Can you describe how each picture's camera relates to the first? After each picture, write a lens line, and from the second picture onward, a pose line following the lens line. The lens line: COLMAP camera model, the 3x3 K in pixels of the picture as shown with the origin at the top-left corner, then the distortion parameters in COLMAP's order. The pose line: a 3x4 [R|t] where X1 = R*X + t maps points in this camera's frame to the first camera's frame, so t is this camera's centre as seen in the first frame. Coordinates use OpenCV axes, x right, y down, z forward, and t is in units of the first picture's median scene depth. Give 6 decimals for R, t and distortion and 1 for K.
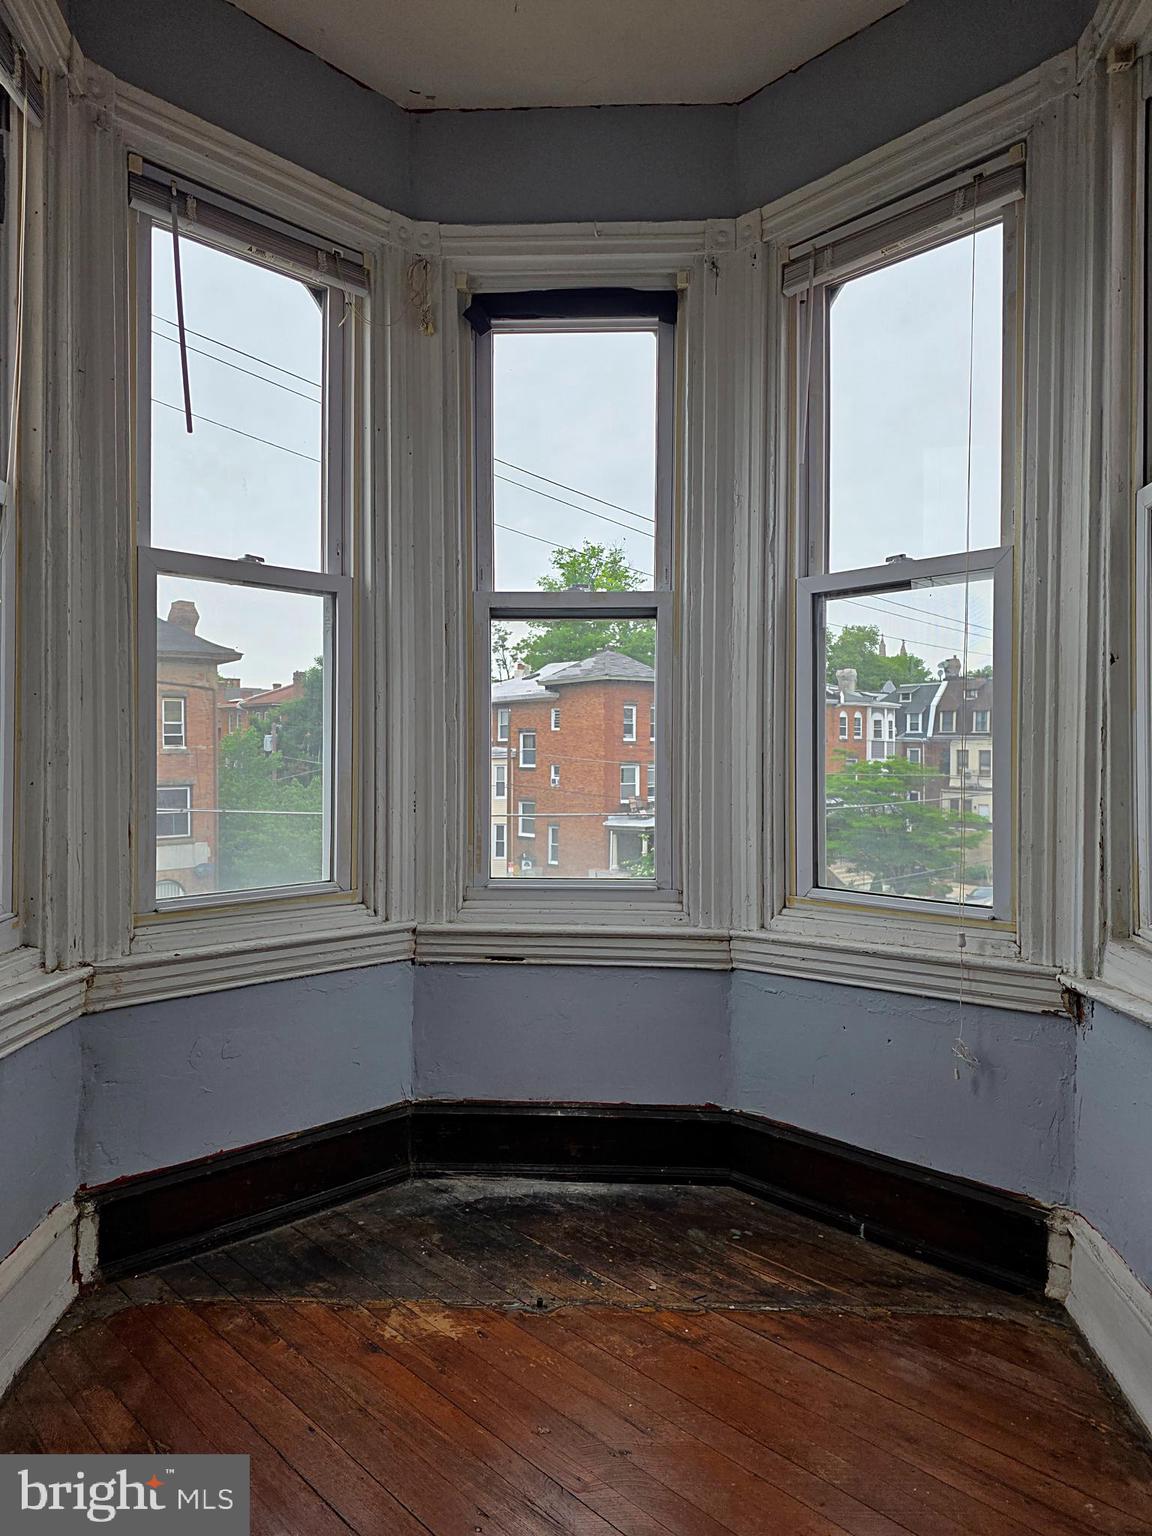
lens RADIAL K [[1031.3, 0, 577.6], [0, 1031.3, 781.9], [0, 0, 1]] dist [0.020817, -0.038392]
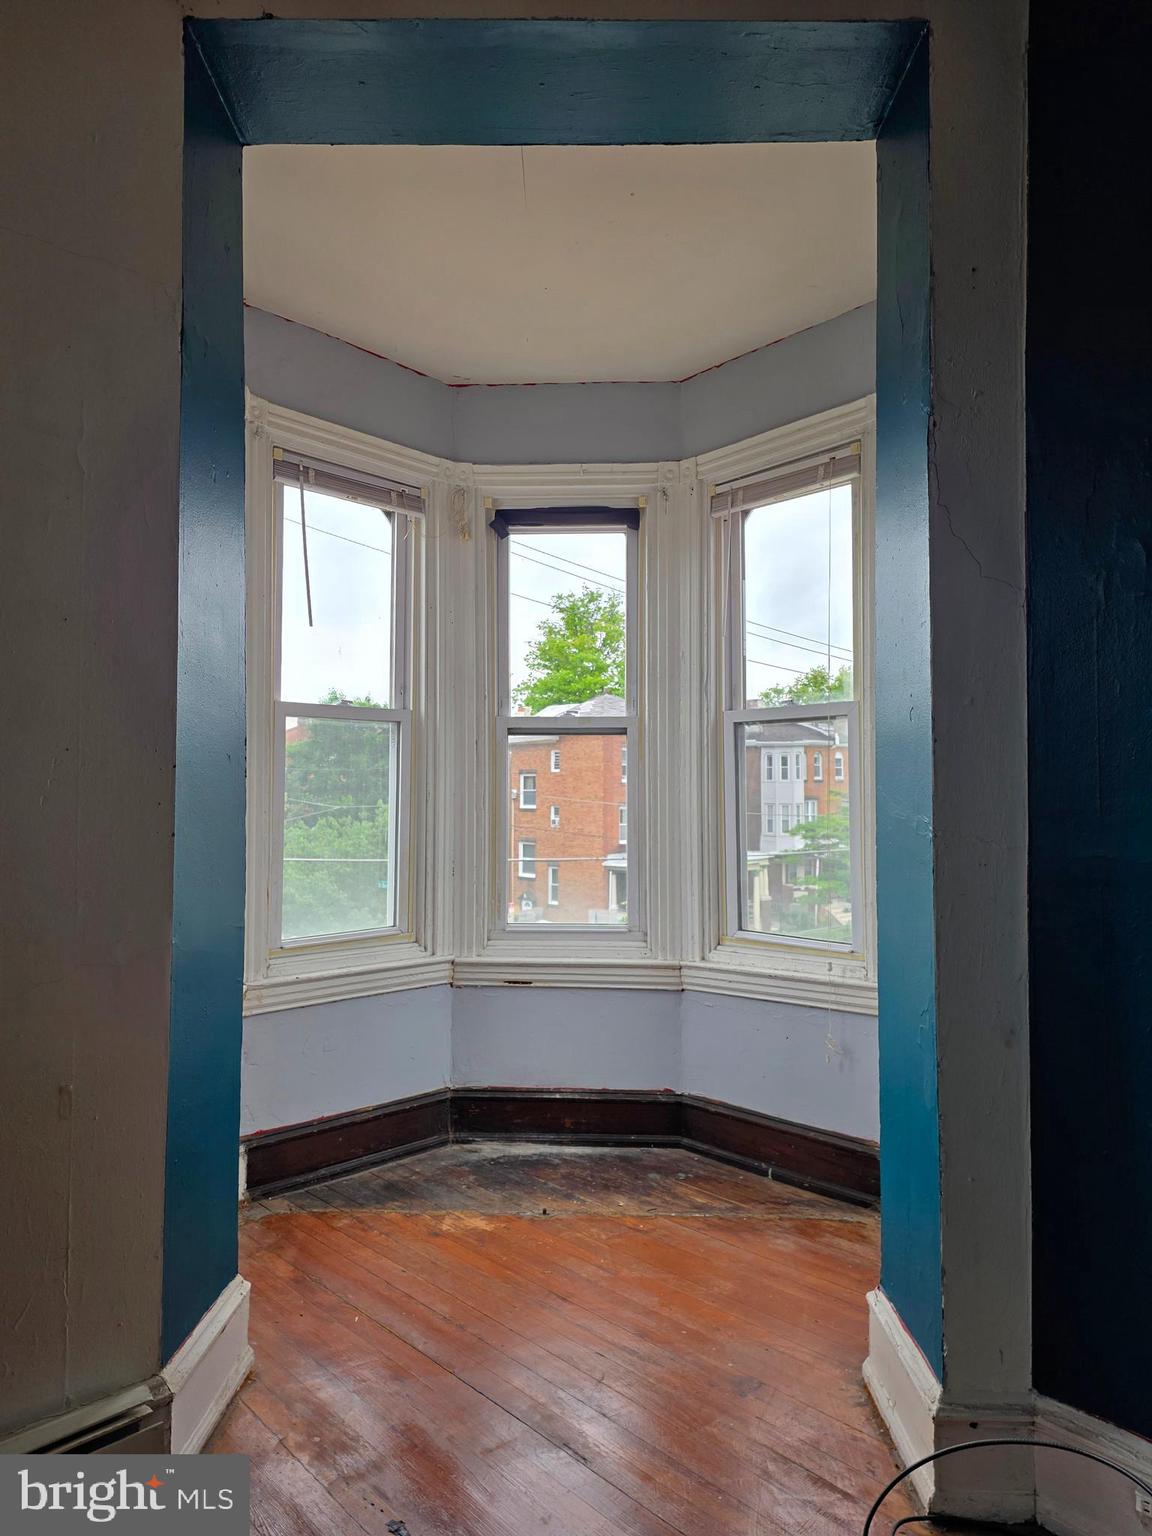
lens RADIAL K [[1031.3, 0, 572.5], [0, 1031.3, 761.4], [0, 0, 1]] dist [0.020817, -0.038392]
pose [[0.999984, -0.002838, -0.004845, 0.009680], [0.002556, 0.998364, -0.057125, -0.045114], [0.004999, 0.057112, 0.998355, -0.395149]]
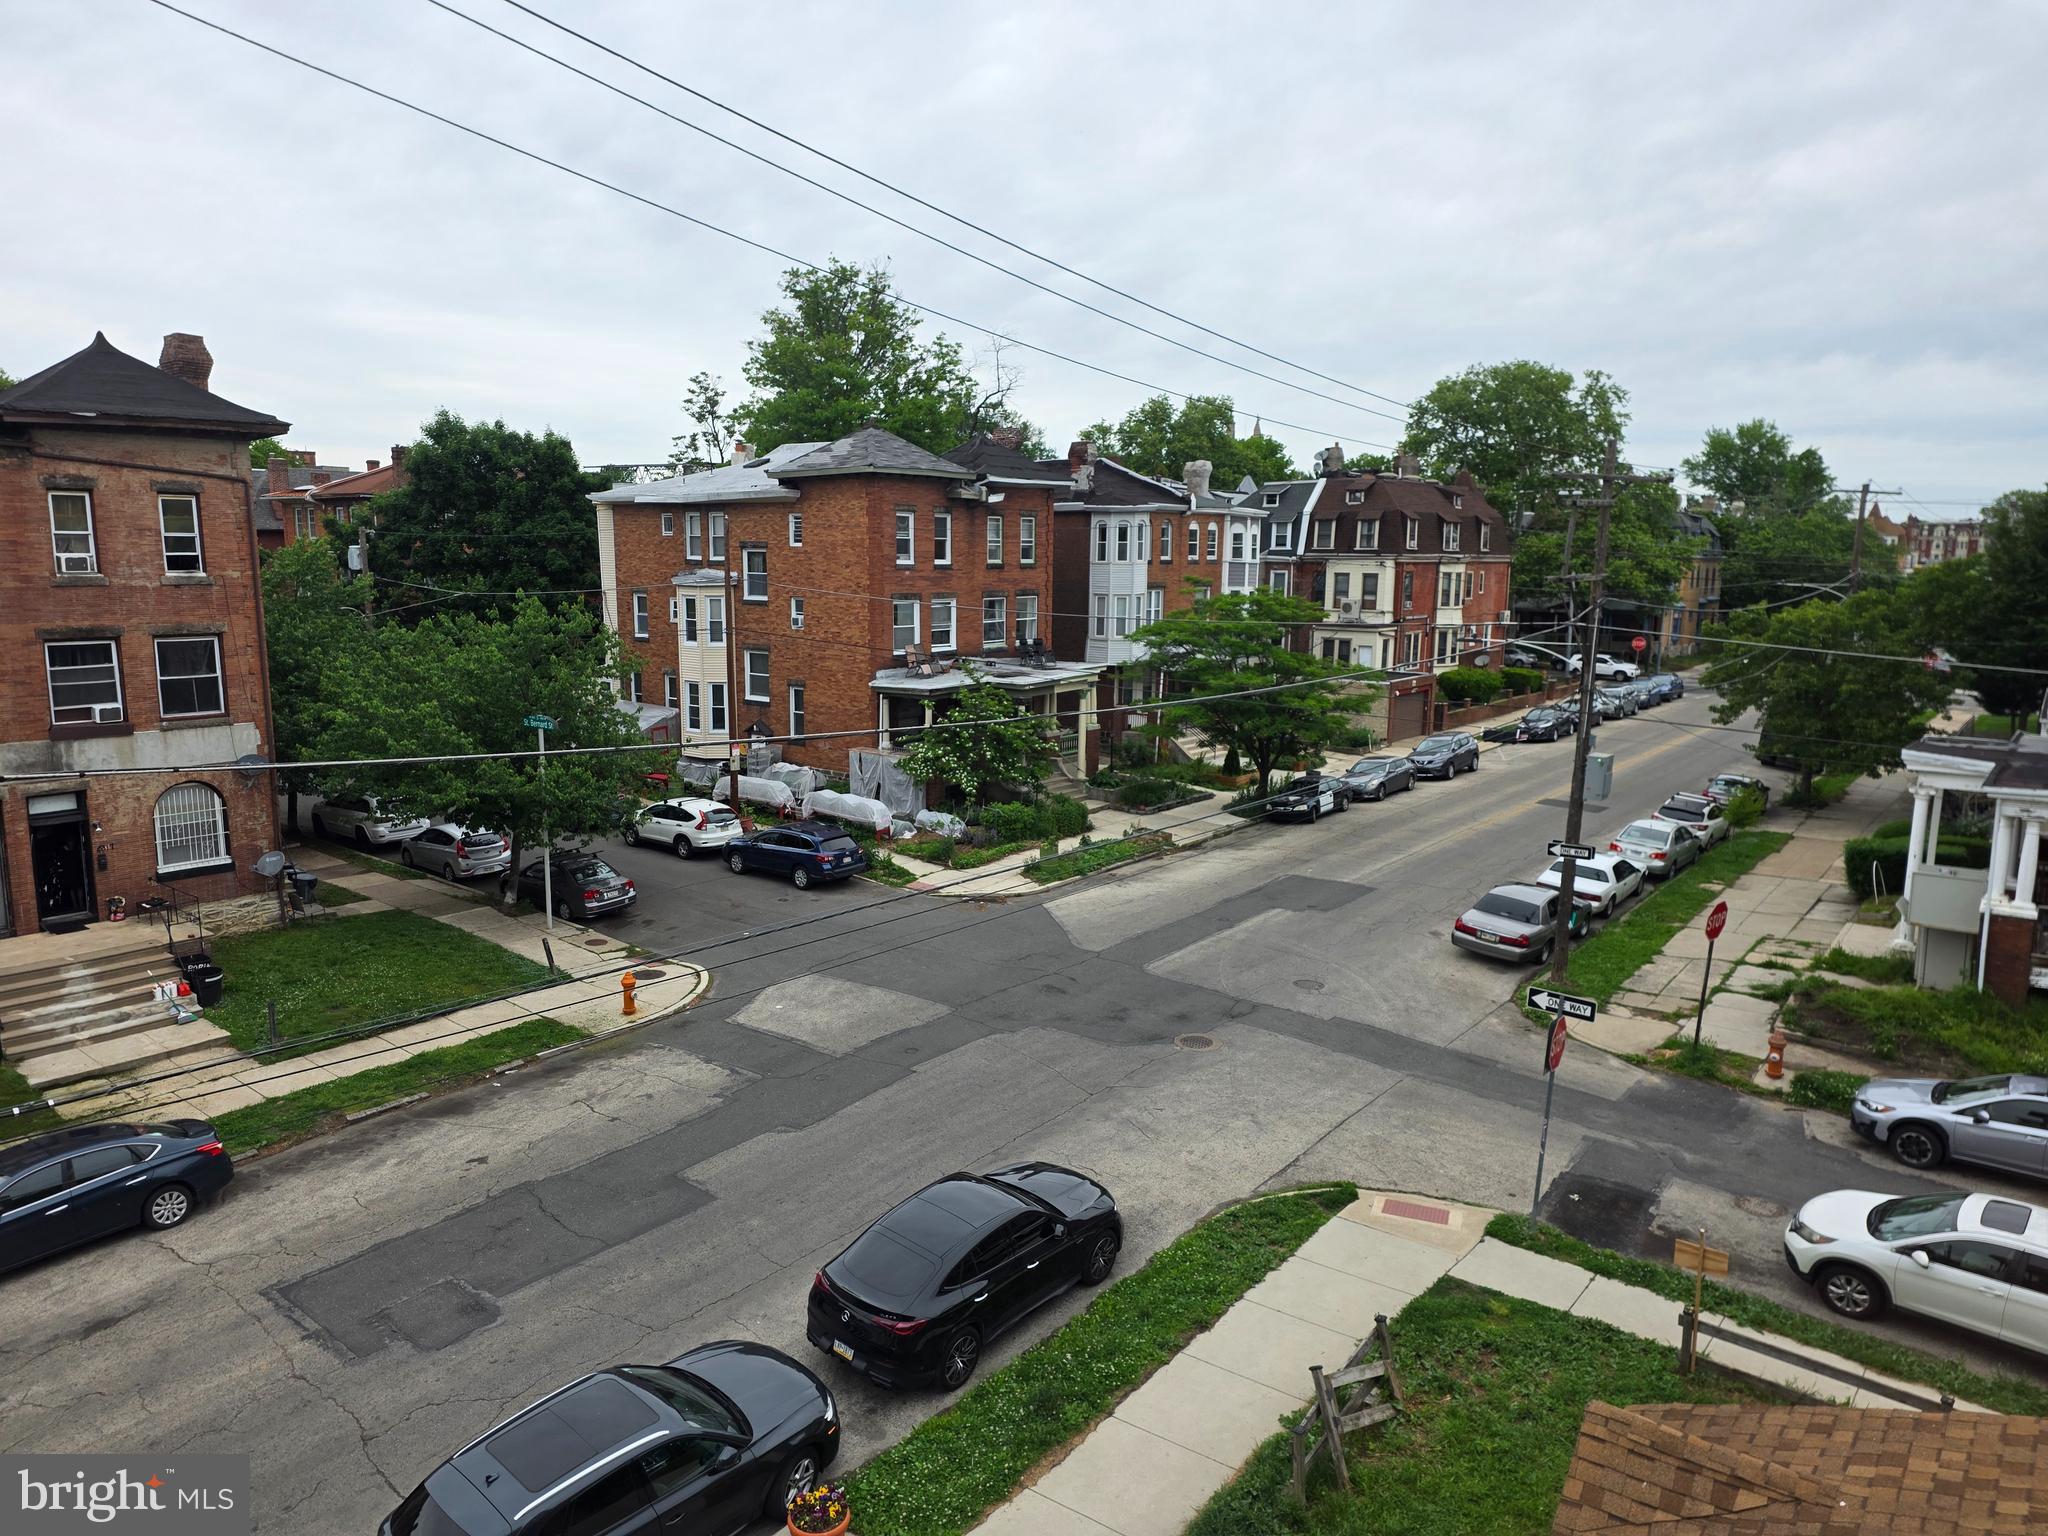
lens RADIAL K [[1375.0, 0, 1042.1], [0, 1375.0, 832.1], [0, 0, 1]] dist [0.020817, -0.038392]
pose [[0.987930, -0.019005, 0.153728, -0.077280], [-0.006090, 0.986912, 0.161147, -0.212880], [-0.154778, -0.160138, 0.974884, 0.958221]]
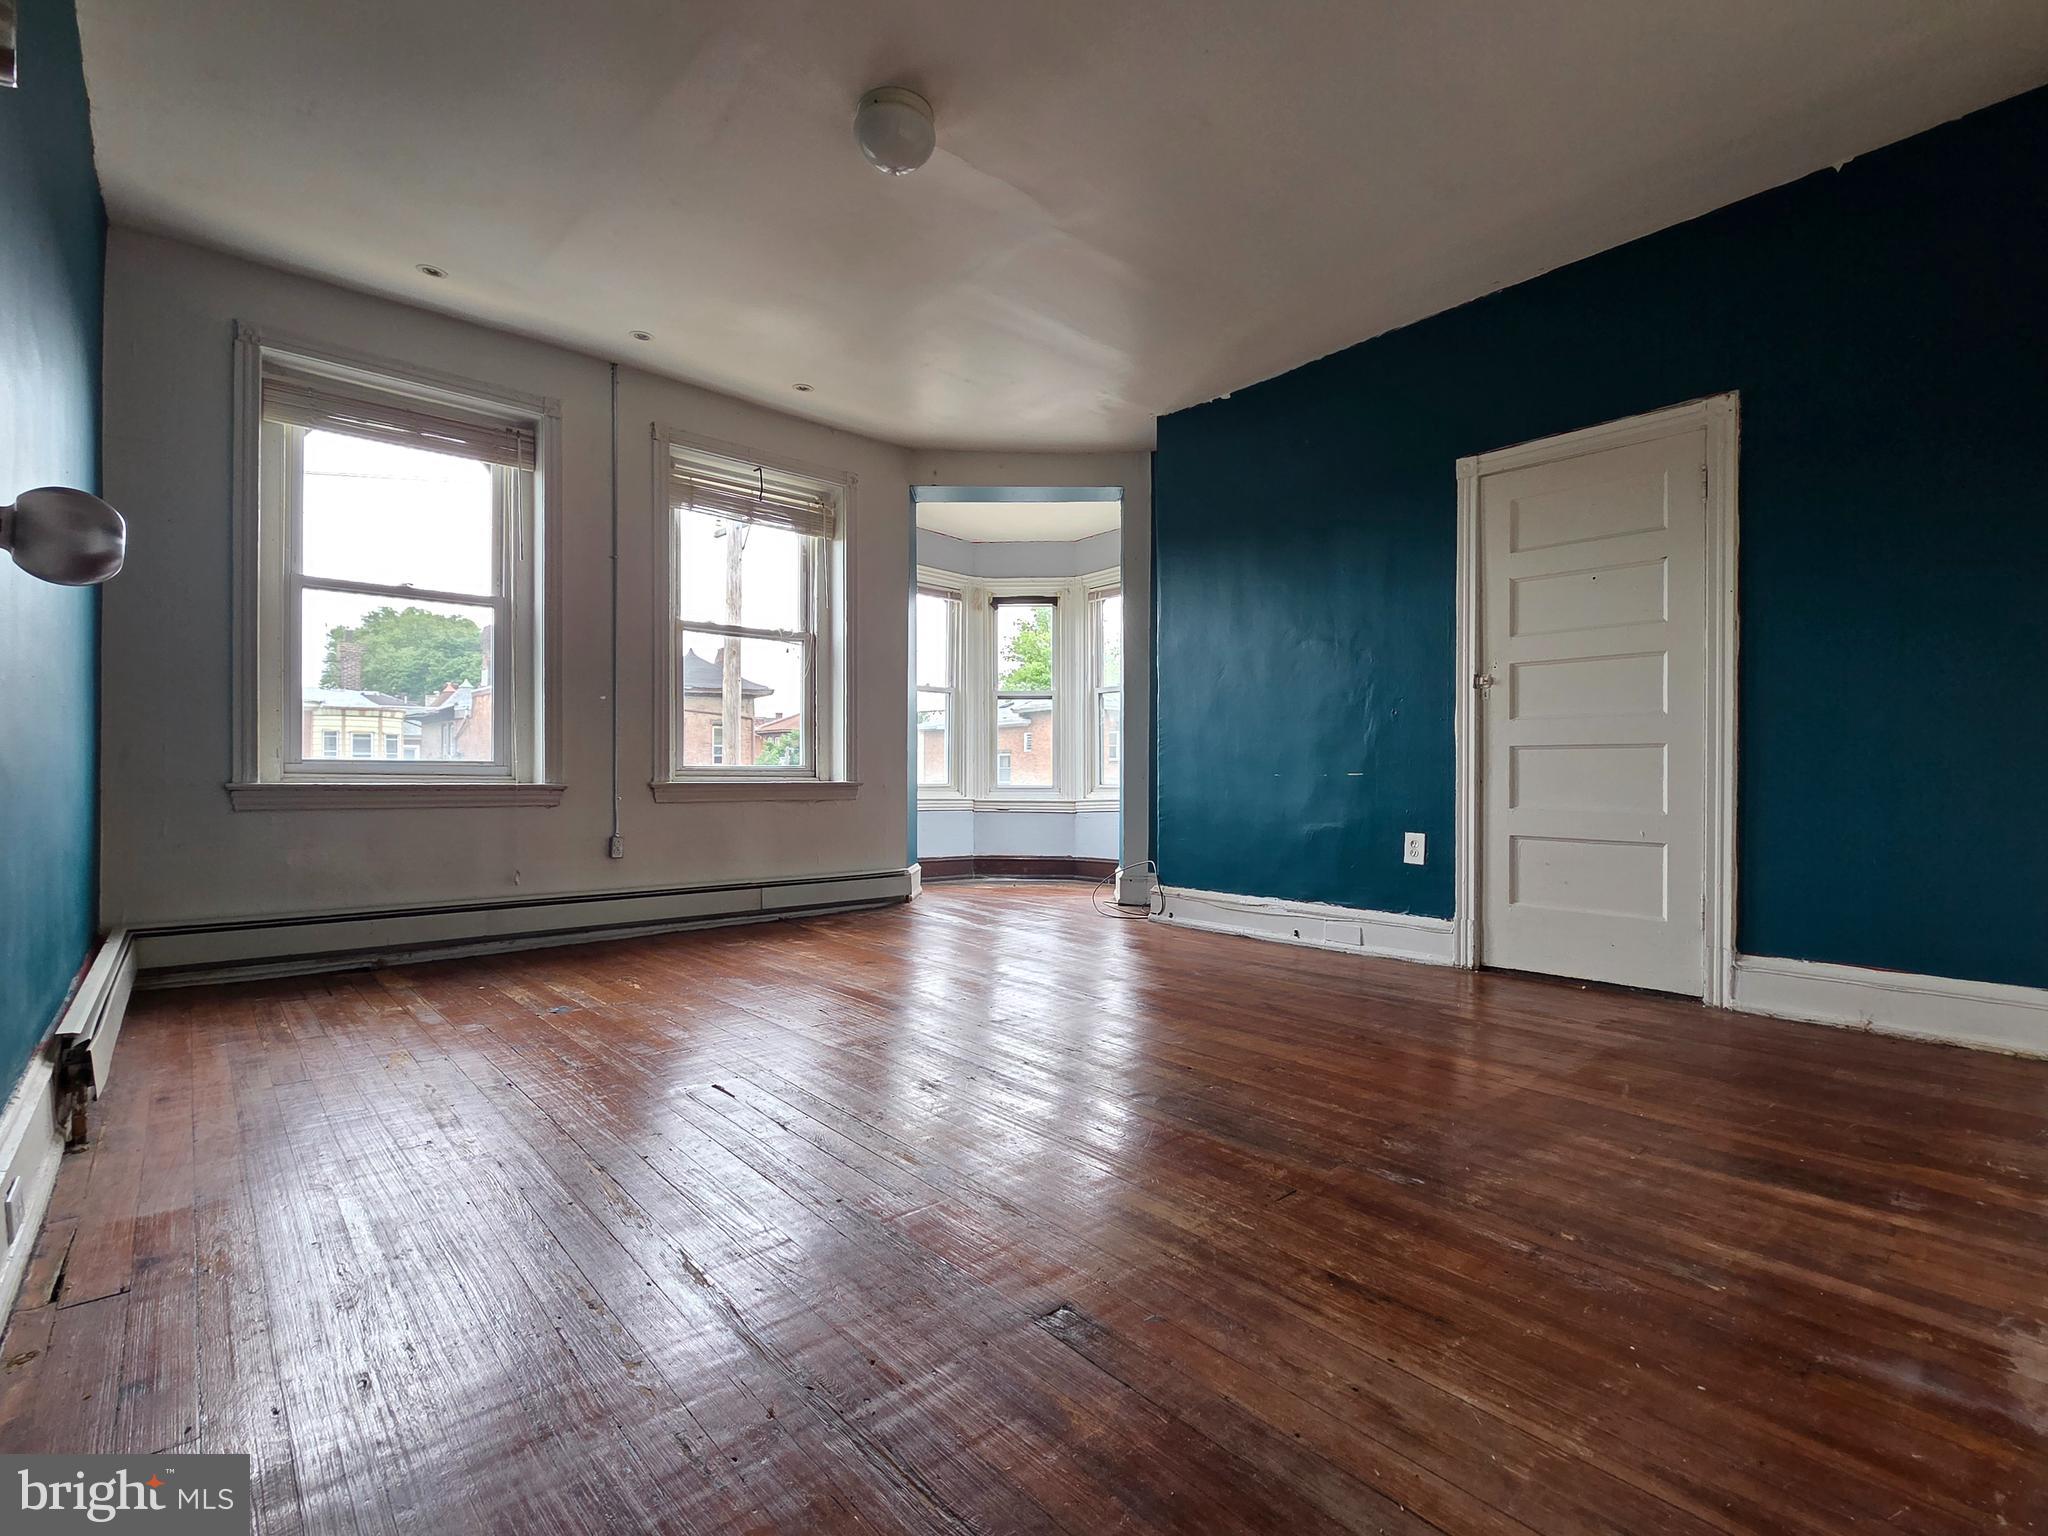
lens RADIAL K [[970.4, 0, 1018.5], [0, 970.4, 771.7], [0, 0, 1]] dist [-0.000026, 0.001523]
pose [[0.999460, -0.002583, -0.032753, 0.071691], [0.001536, 0.999488, -0.031956, 0.151864], [0.032819, 0.031888, 0.998952, -1.917047]]
